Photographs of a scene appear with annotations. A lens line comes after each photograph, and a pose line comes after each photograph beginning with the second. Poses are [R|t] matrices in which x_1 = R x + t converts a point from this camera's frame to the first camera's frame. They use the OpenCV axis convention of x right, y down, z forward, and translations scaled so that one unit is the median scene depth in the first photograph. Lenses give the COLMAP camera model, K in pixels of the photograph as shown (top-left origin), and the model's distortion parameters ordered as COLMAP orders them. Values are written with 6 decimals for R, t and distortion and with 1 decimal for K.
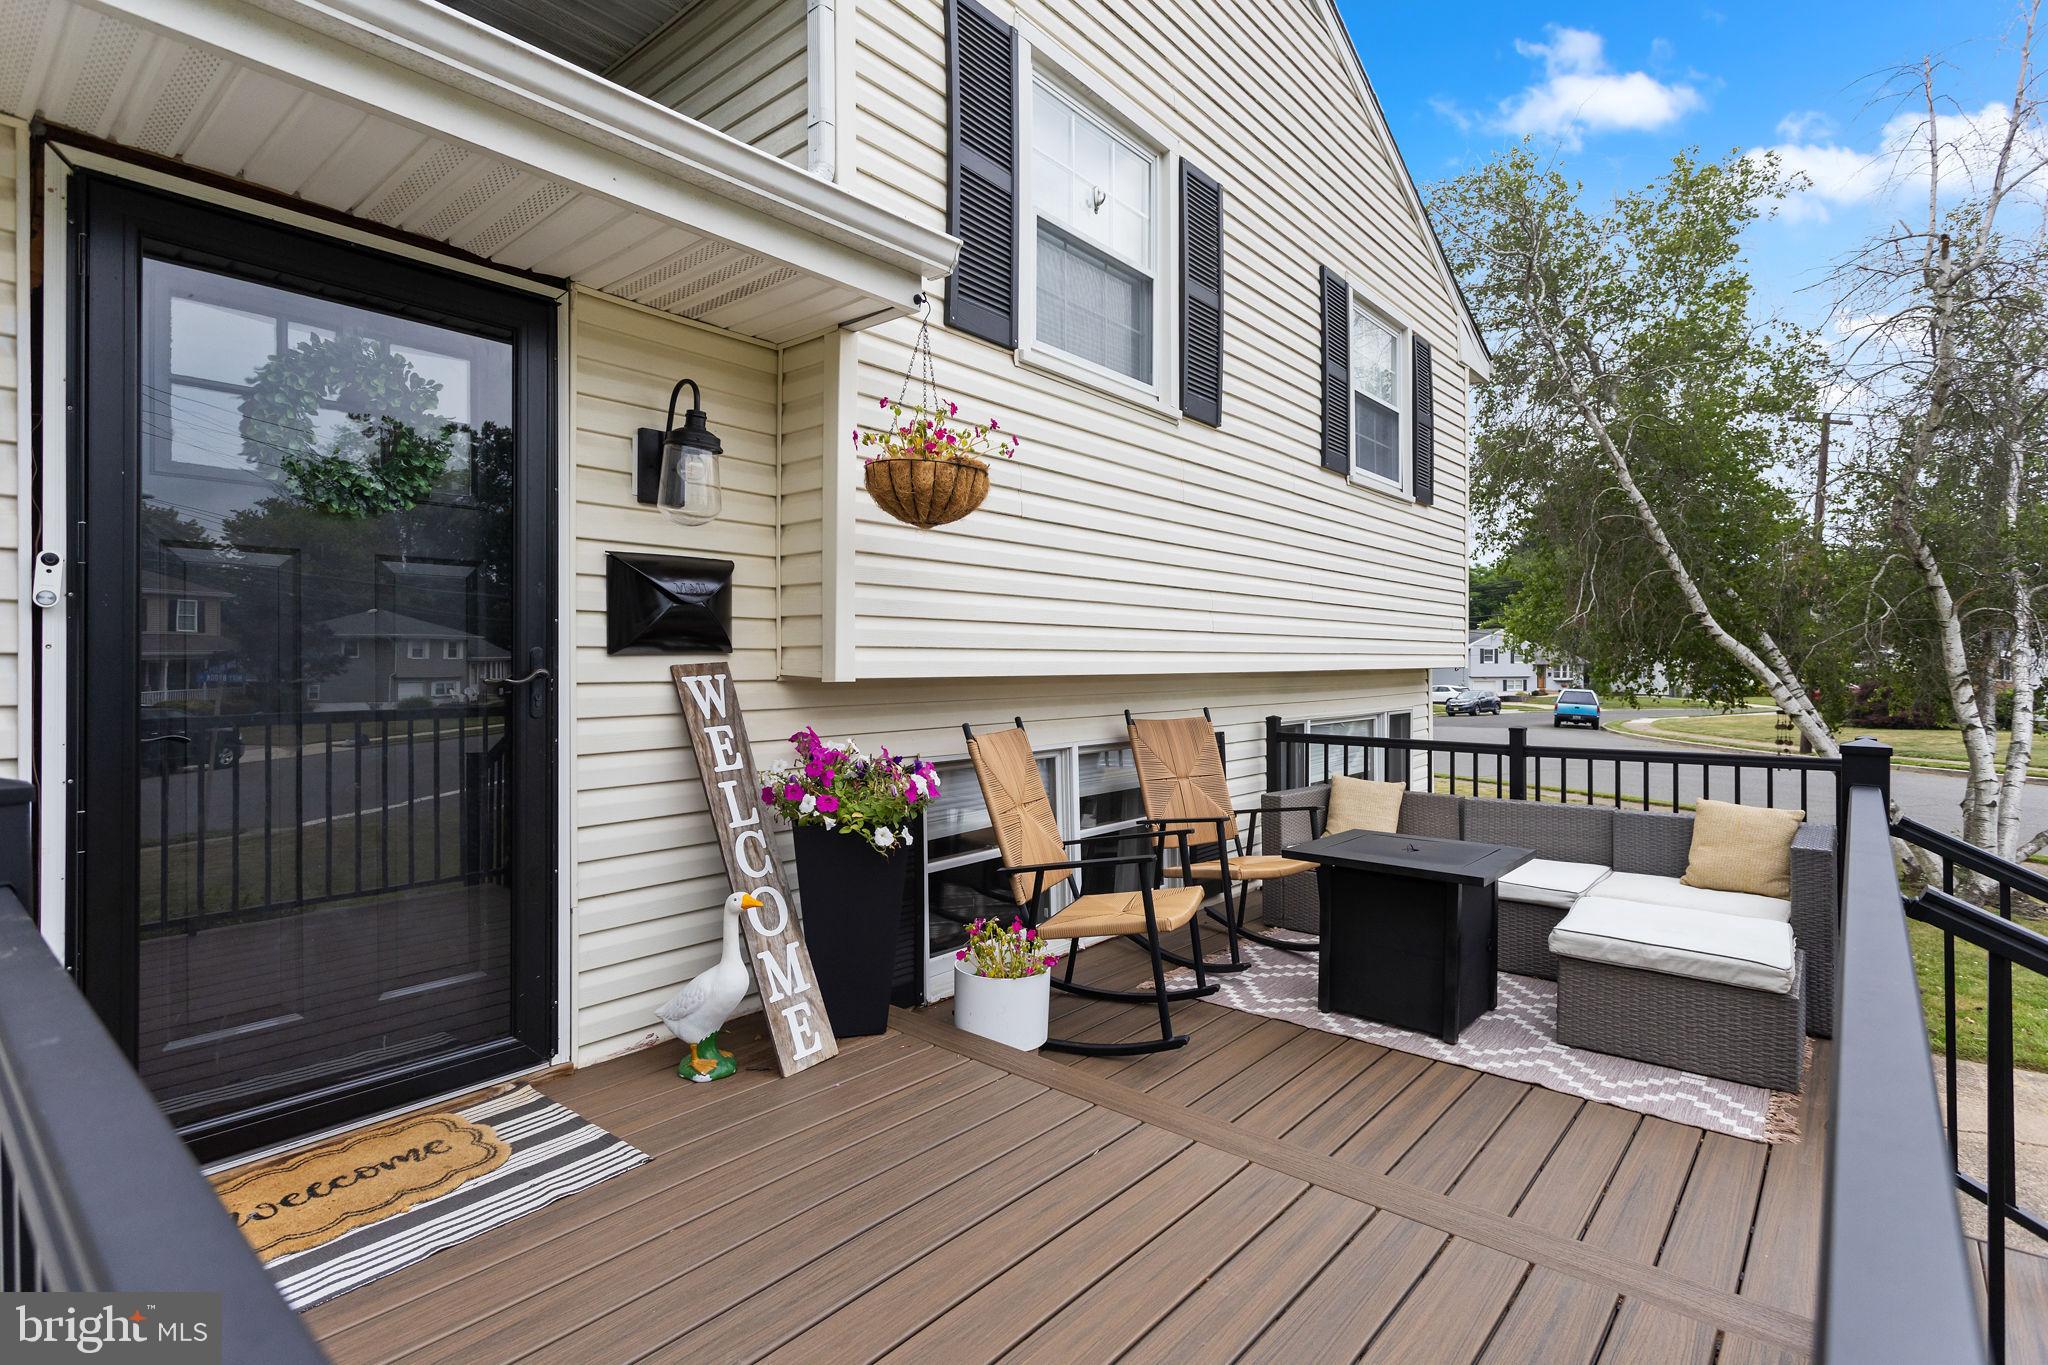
lens RADIAL K [[987.2, 0, 1023.2], [0, 987.2, 618.1], [0, 0, 1]] dist [-0.002974, 0.000756]
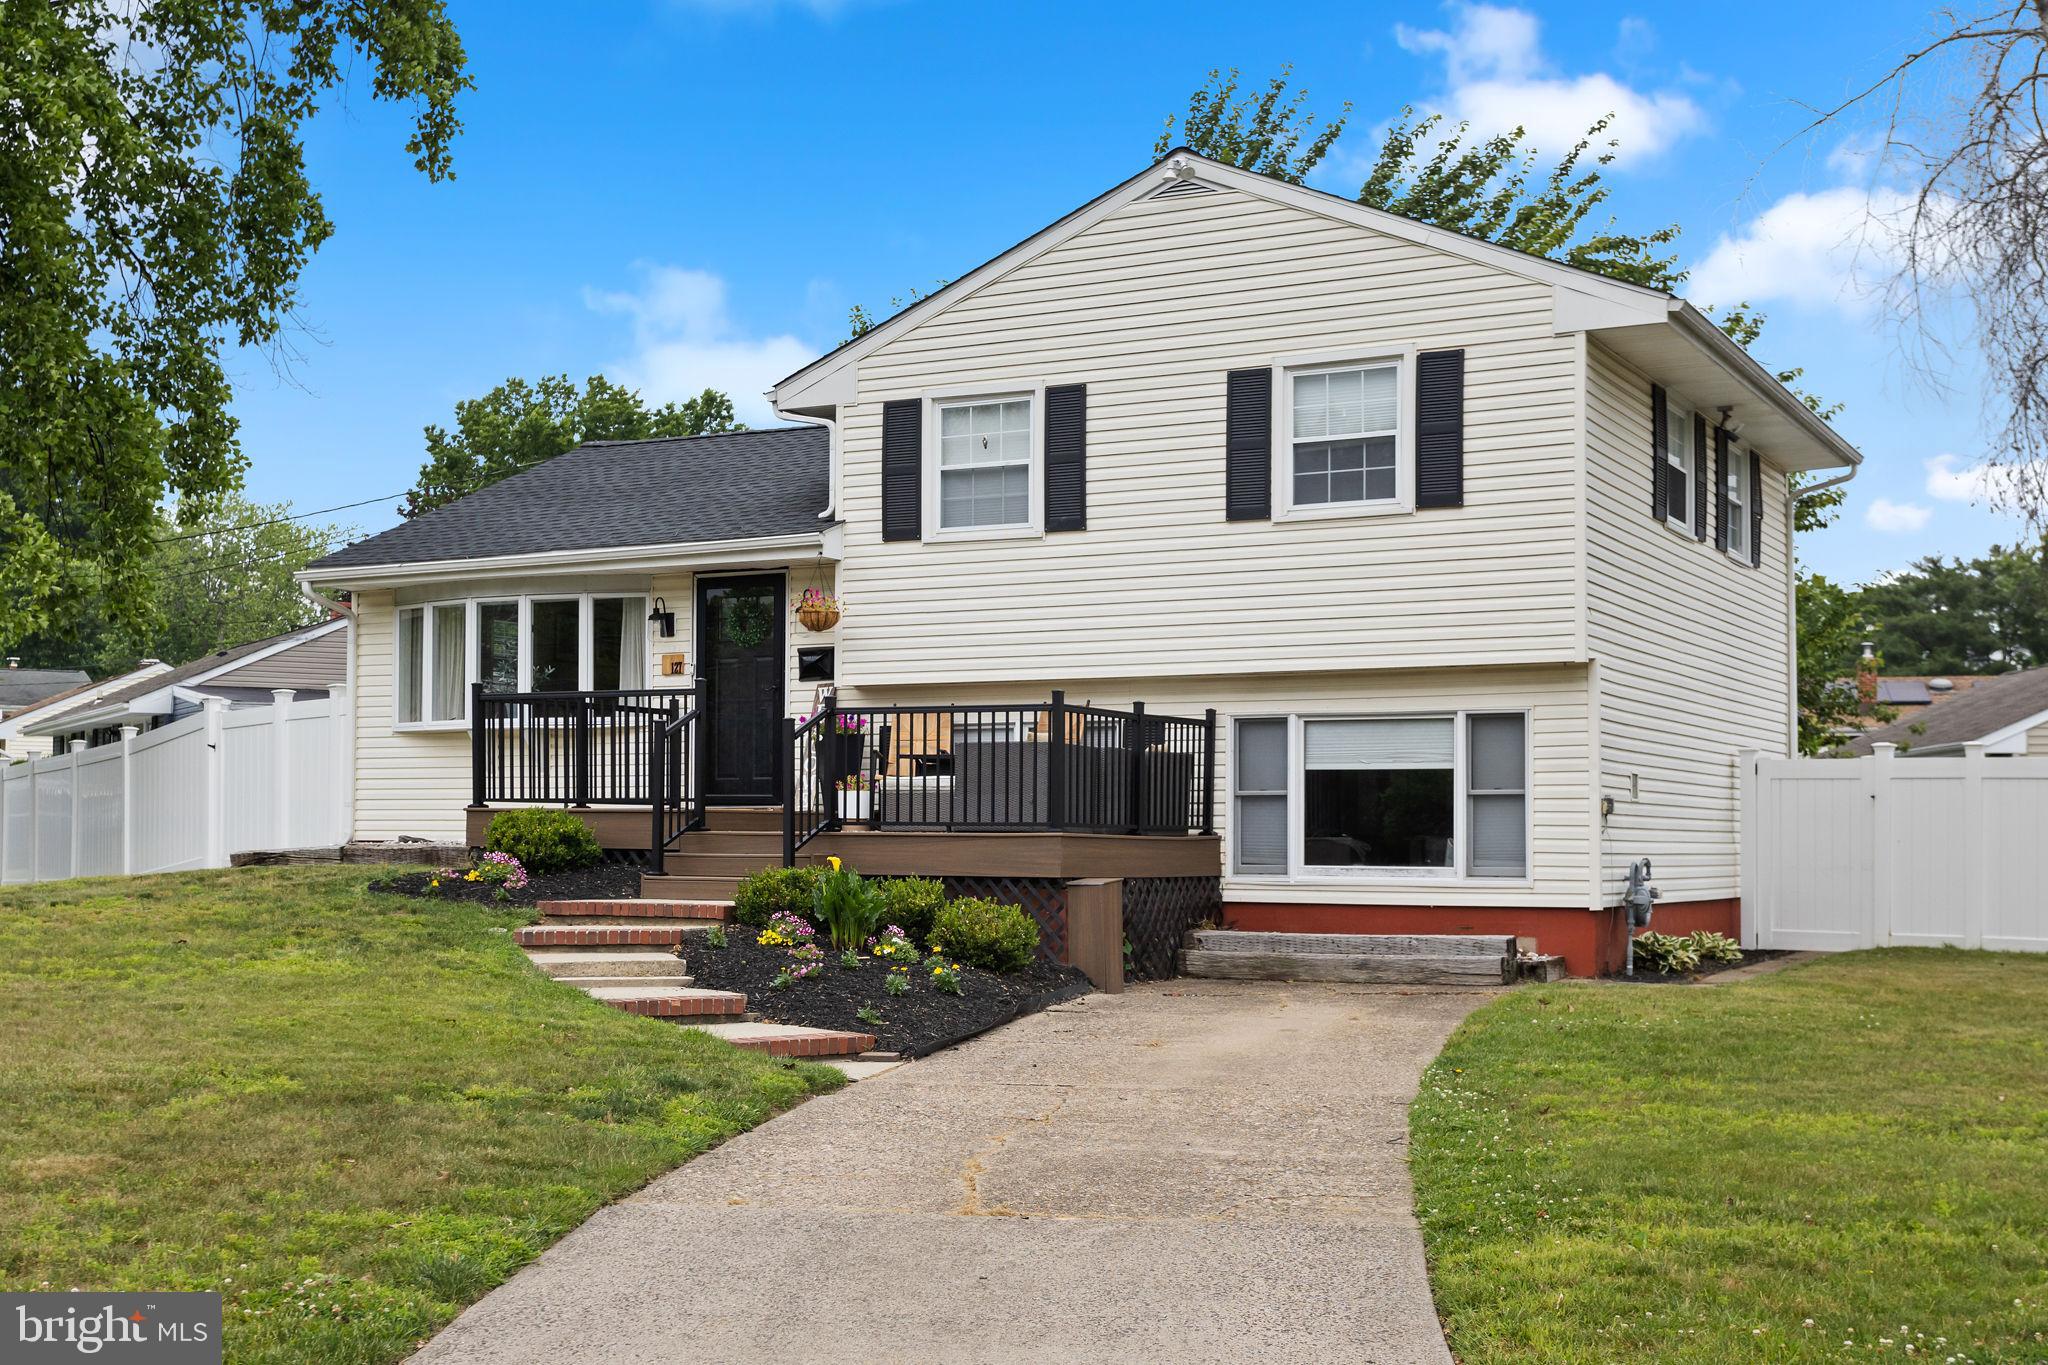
lens RADIAL K [[2455.1, 0, 1021.2], [0, 2455.1, 765.1], [0, 0, 1]] dist [-0.000705, -0.006710]
pose [[0.203828, -0.032311, -0.978473, 6.190089], [0.036891, 0.998999, -0.025303, 0.443159], [0.978311, -0.030940, 0.204816, 0.069078]]
